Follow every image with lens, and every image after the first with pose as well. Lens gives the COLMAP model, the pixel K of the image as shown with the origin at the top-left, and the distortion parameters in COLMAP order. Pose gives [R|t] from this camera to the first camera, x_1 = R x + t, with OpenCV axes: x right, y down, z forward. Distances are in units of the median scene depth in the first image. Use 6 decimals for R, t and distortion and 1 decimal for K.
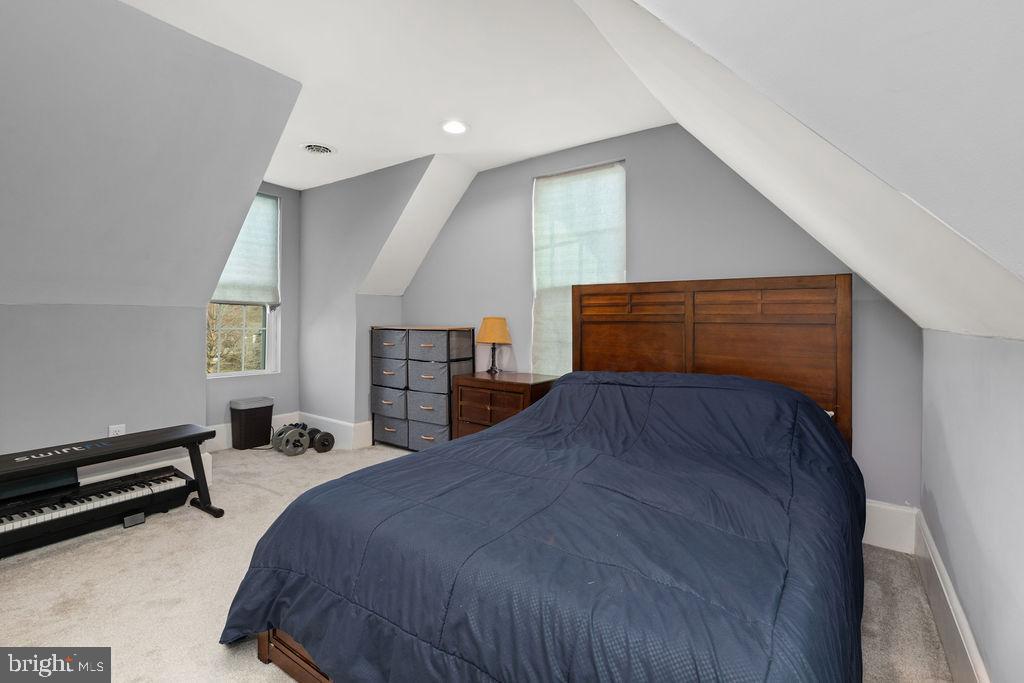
lens RADIAL K [[469.9, 0, 503.0], [0, 469.9, 319.4], [0, 0, 1]] dist [0.002816, -0.000345]
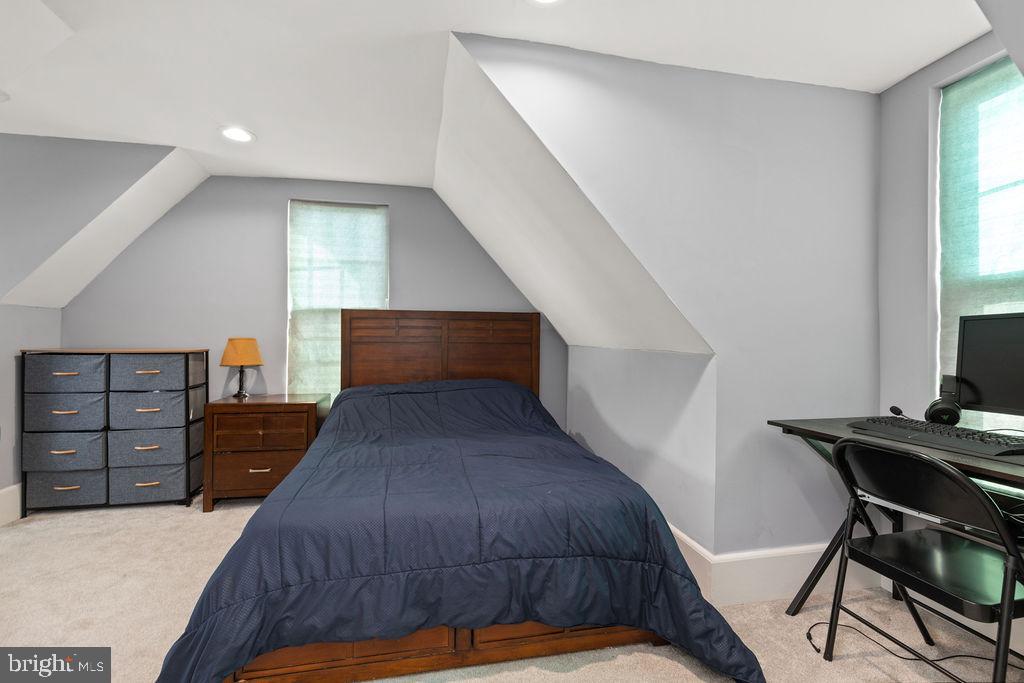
lens RADIAL K [[469.9, 0, 508.3], [0, 469.9, 340.1], [0, 0, 1]] dist [0.002816, -0.000345]
pose [[0.674361, -0.003154, 0.738395, -0.360668], [-0.002177, 0.999978, 0.006259, -0.007068], [-0.738399, -0.005828, 0.674339, -0.022718]]
